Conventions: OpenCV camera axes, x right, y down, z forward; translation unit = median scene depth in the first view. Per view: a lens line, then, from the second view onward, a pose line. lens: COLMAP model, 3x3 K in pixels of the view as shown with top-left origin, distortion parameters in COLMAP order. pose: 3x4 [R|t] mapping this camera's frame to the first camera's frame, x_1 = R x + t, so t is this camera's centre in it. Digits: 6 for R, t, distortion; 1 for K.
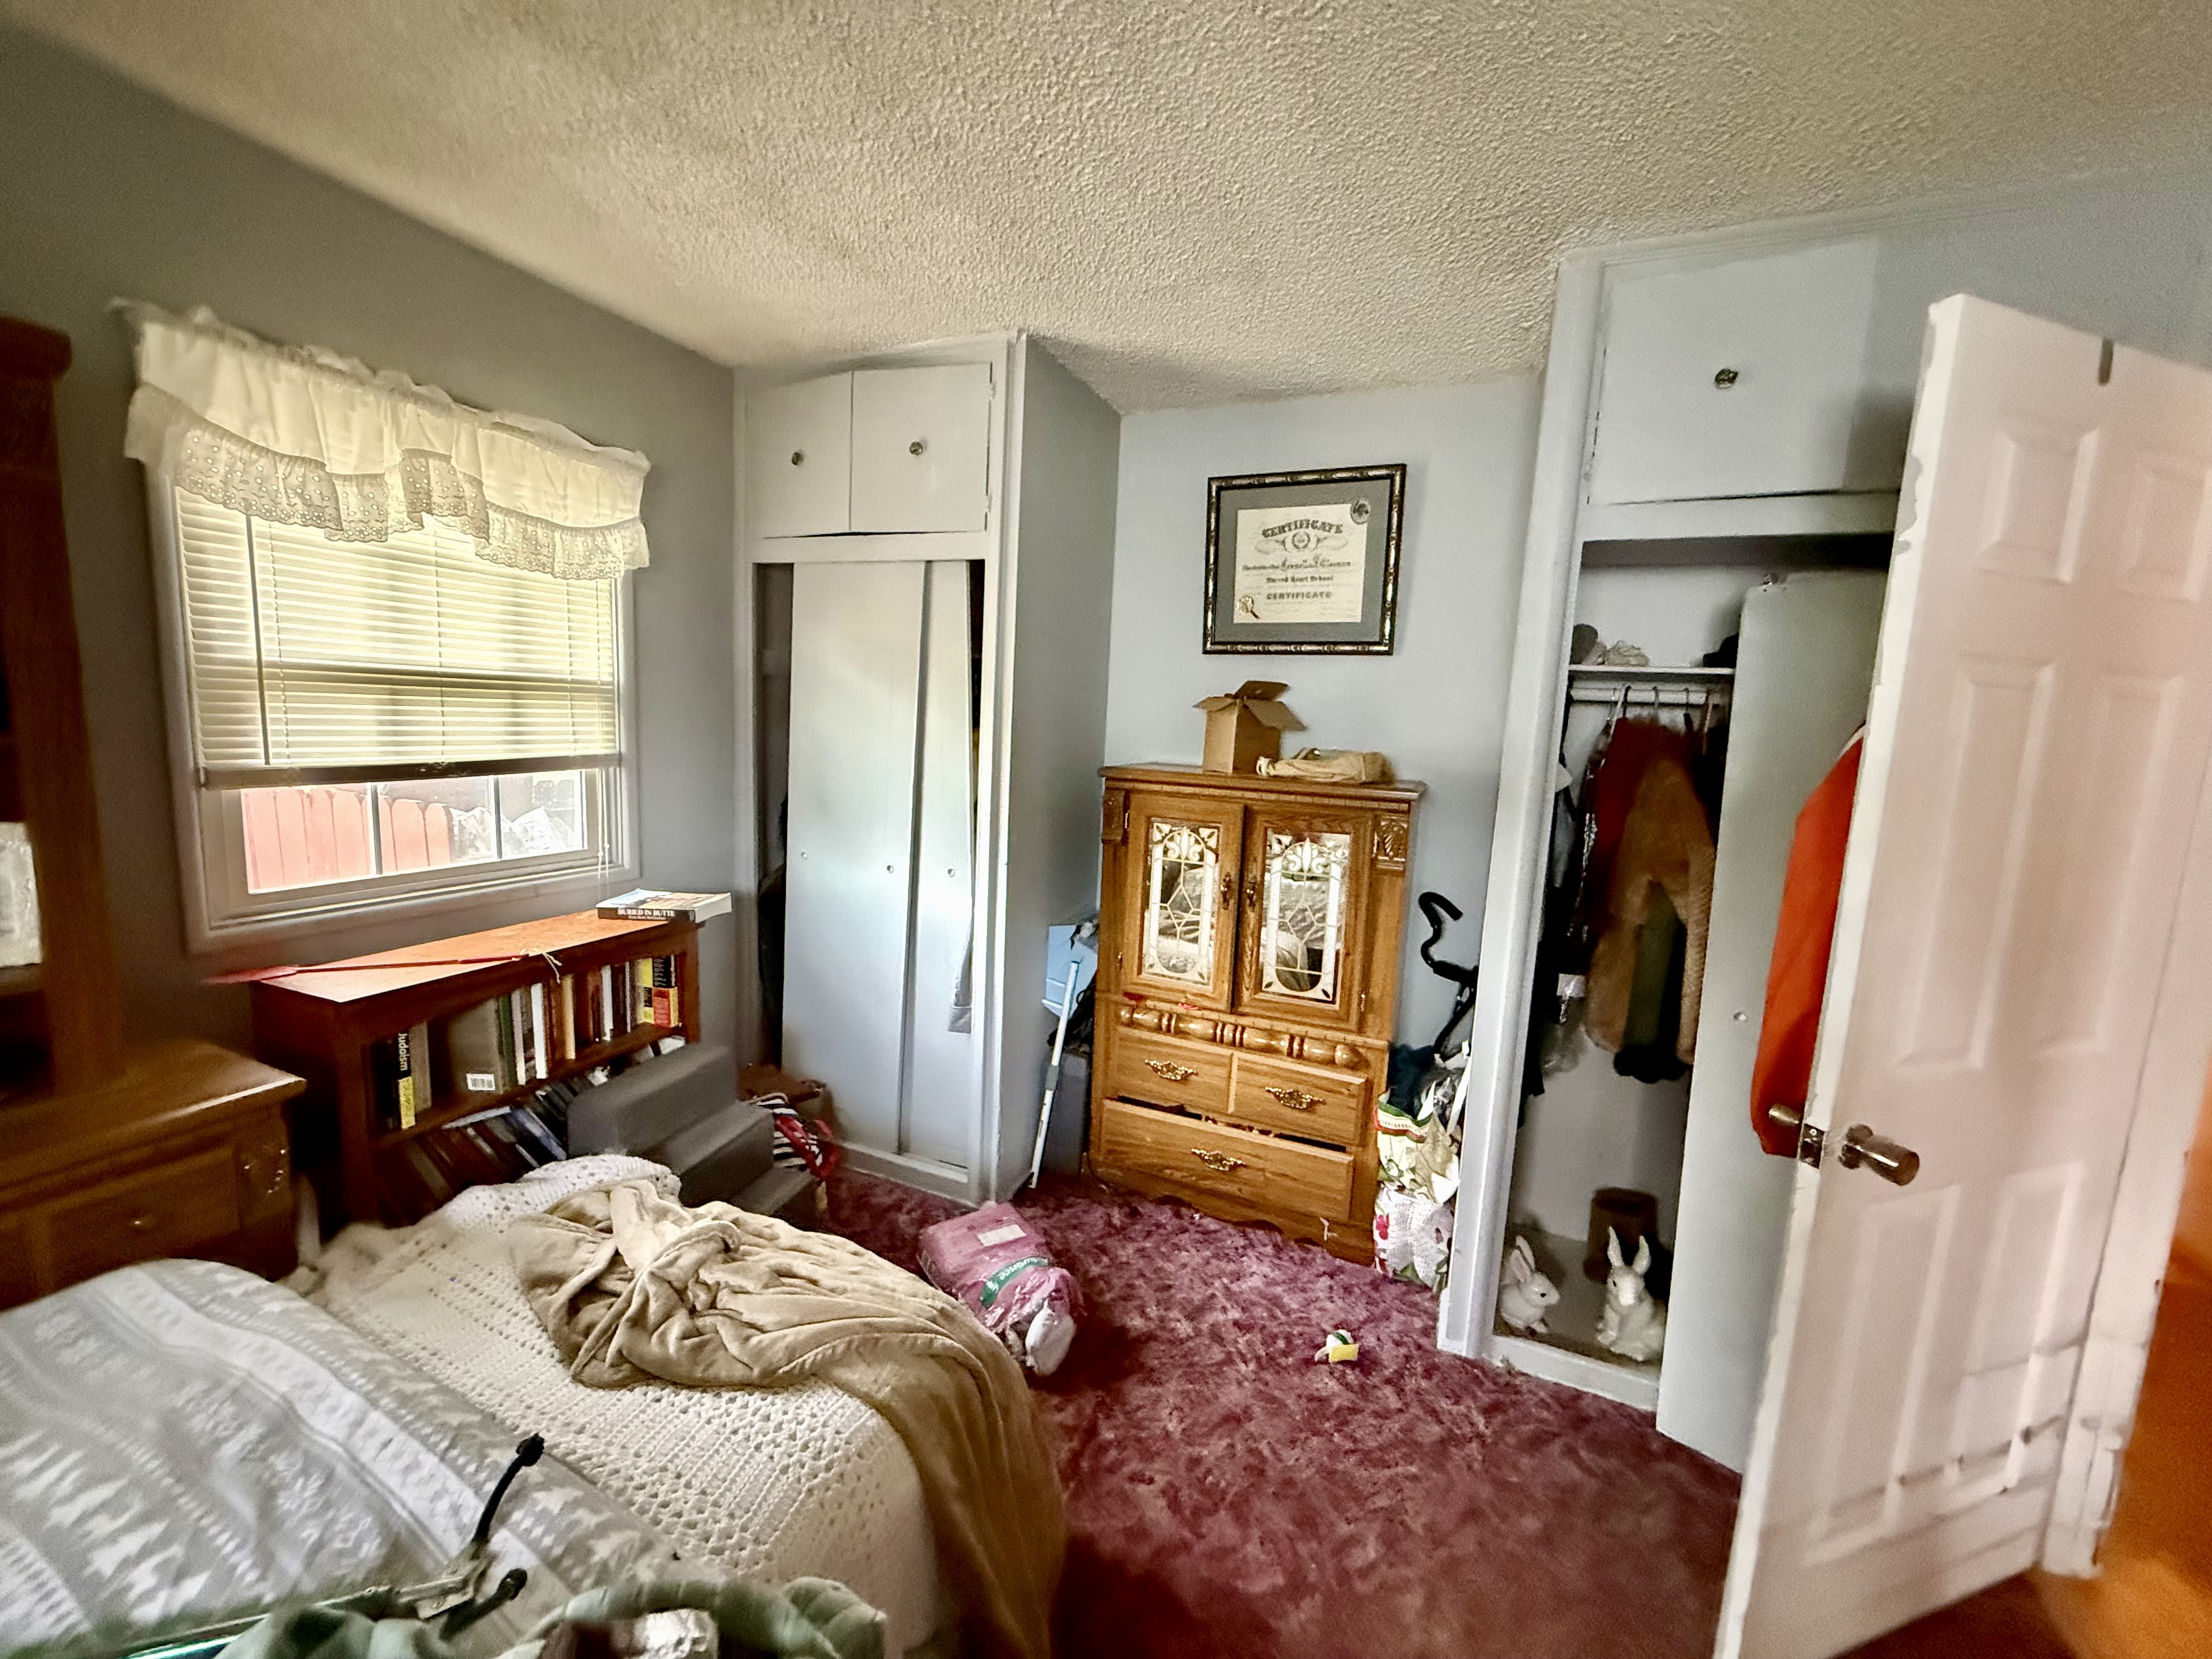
lens RADIAL K [[881.8, 0, 1108.9], [0, 881.8, 830.8], [0, 0, 1]] dist [0.001137, 0.000107]
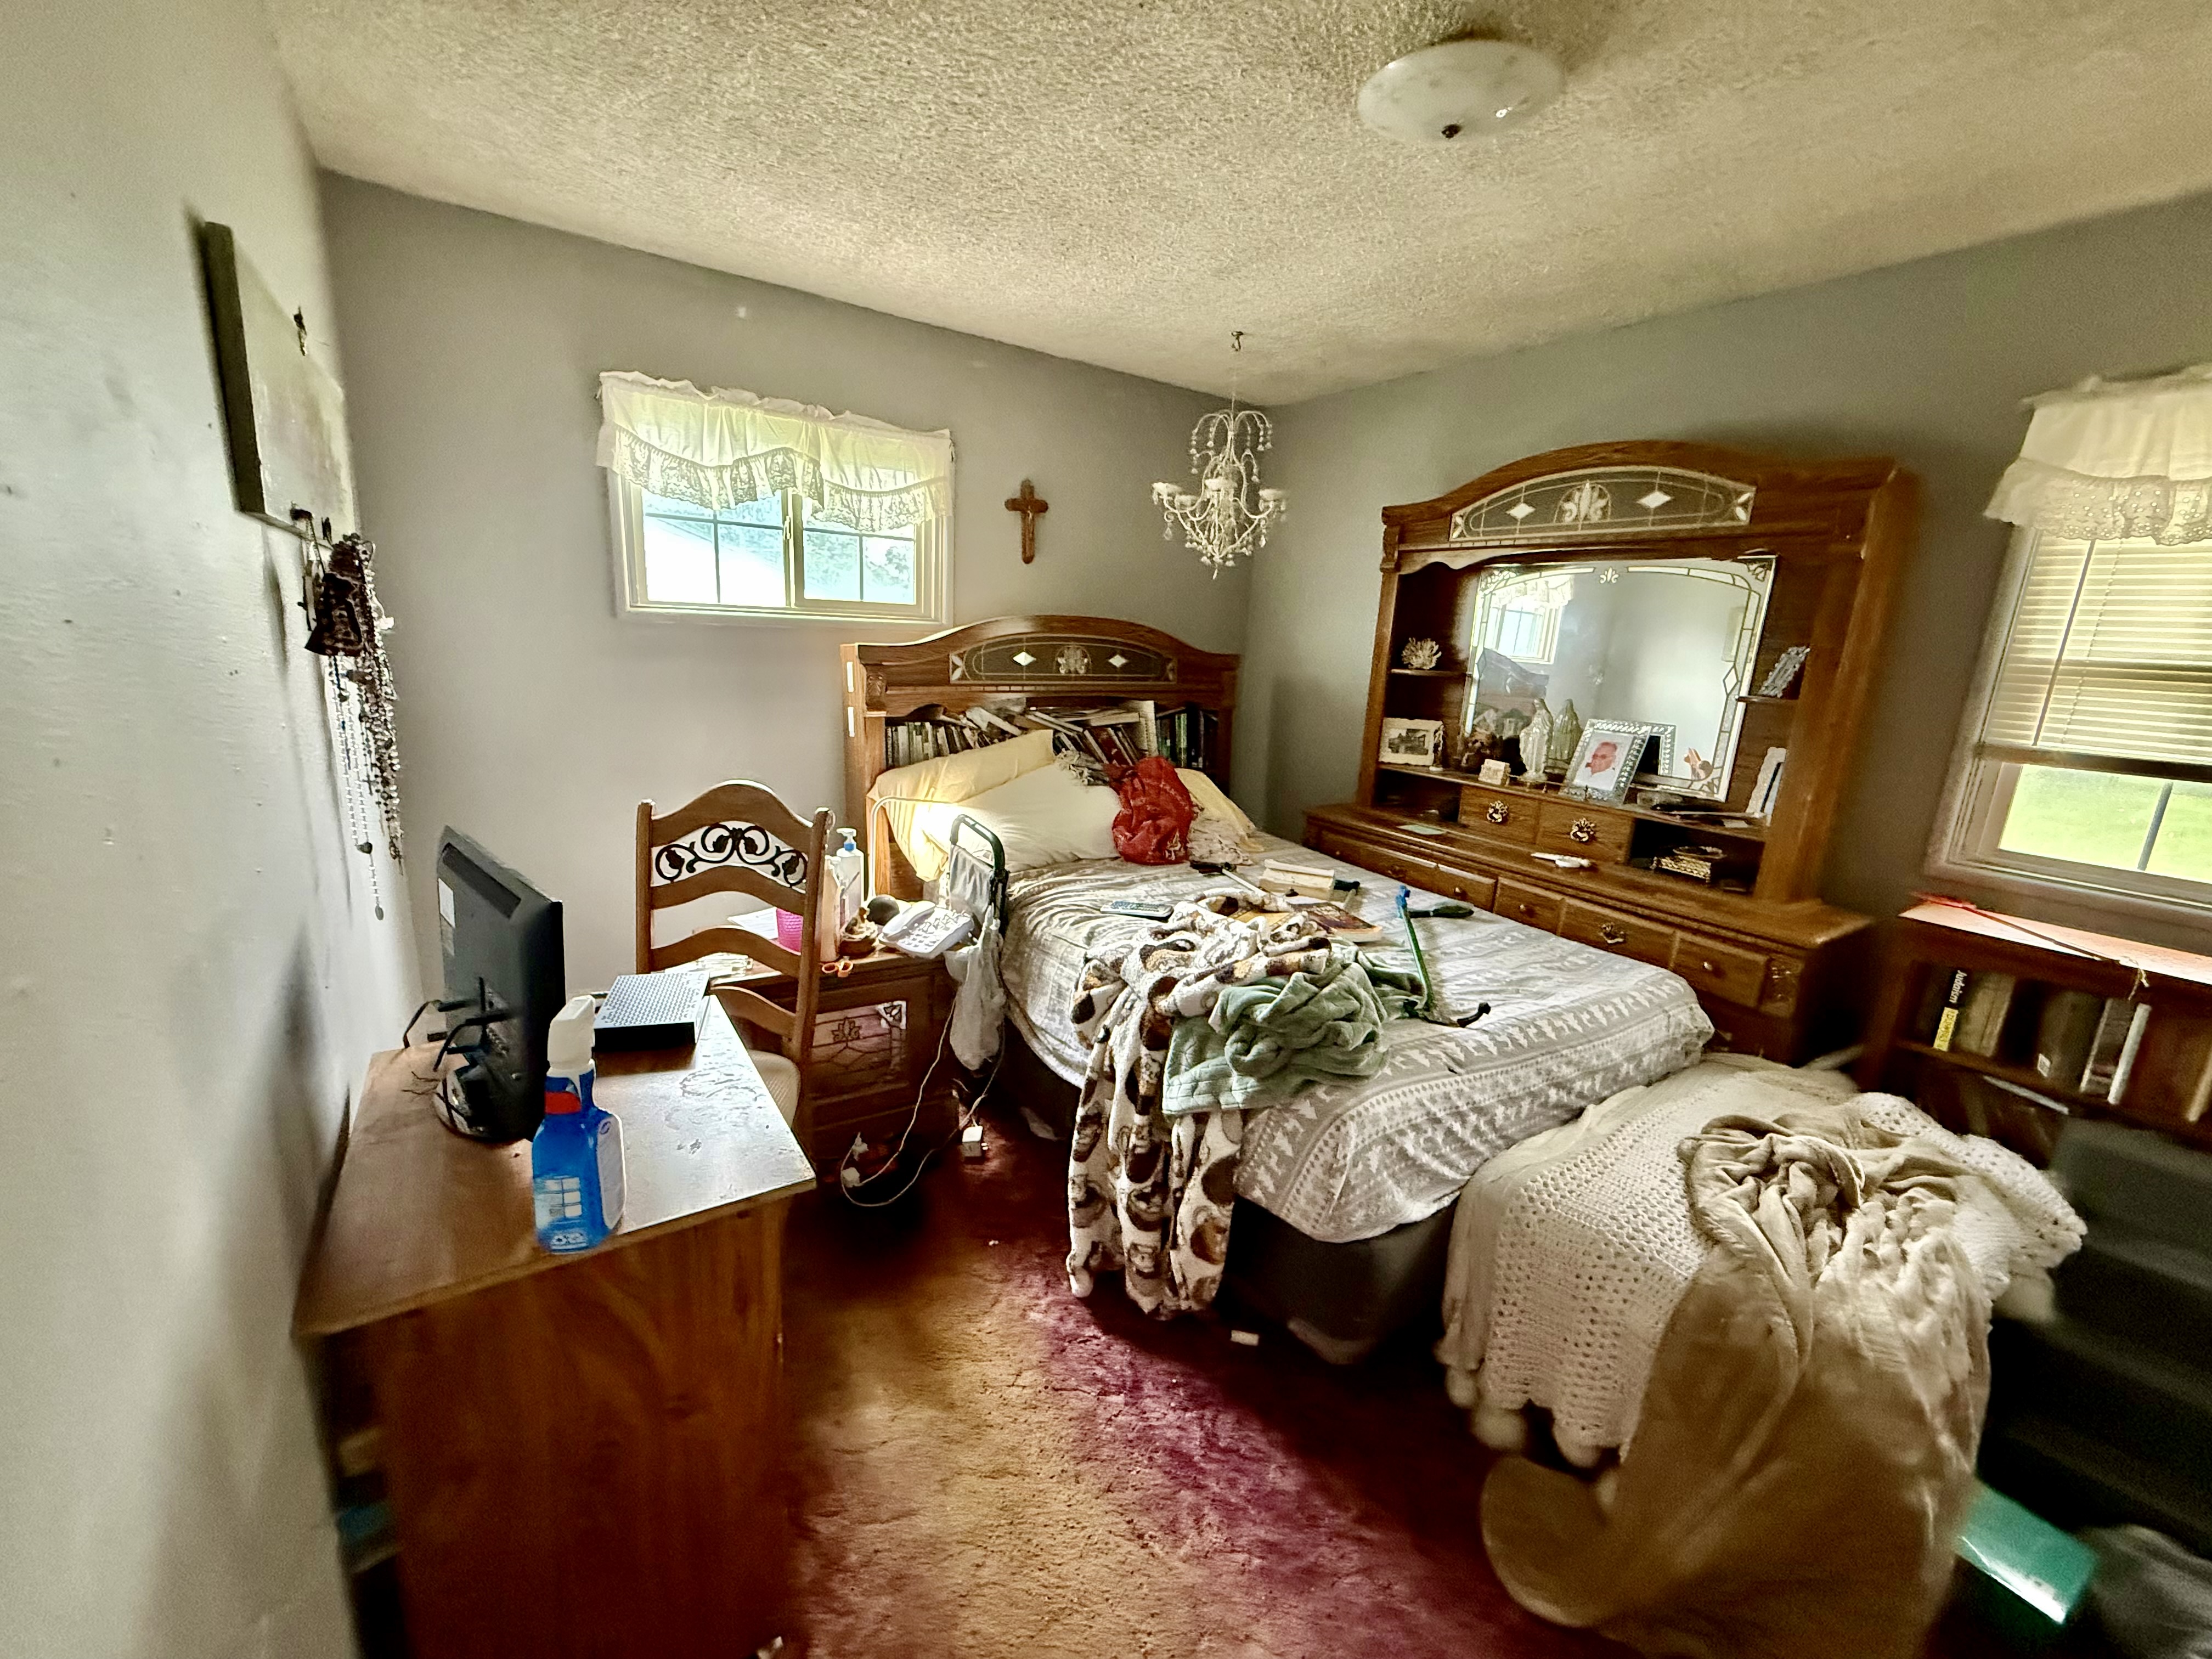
lens RADIAL K [[881.8, 0, 1104.8], [0, 881.8, 827.9], [0, 0, 1]] dist [0.001137, 0.000107]
pose [[-0.536389, 0.121186, -0.835225, 0.756392], [-0.176384, 0.951687, 0.251359, -0.046562], [0.825334, 0.282146, -0.489099, 0.569537]]
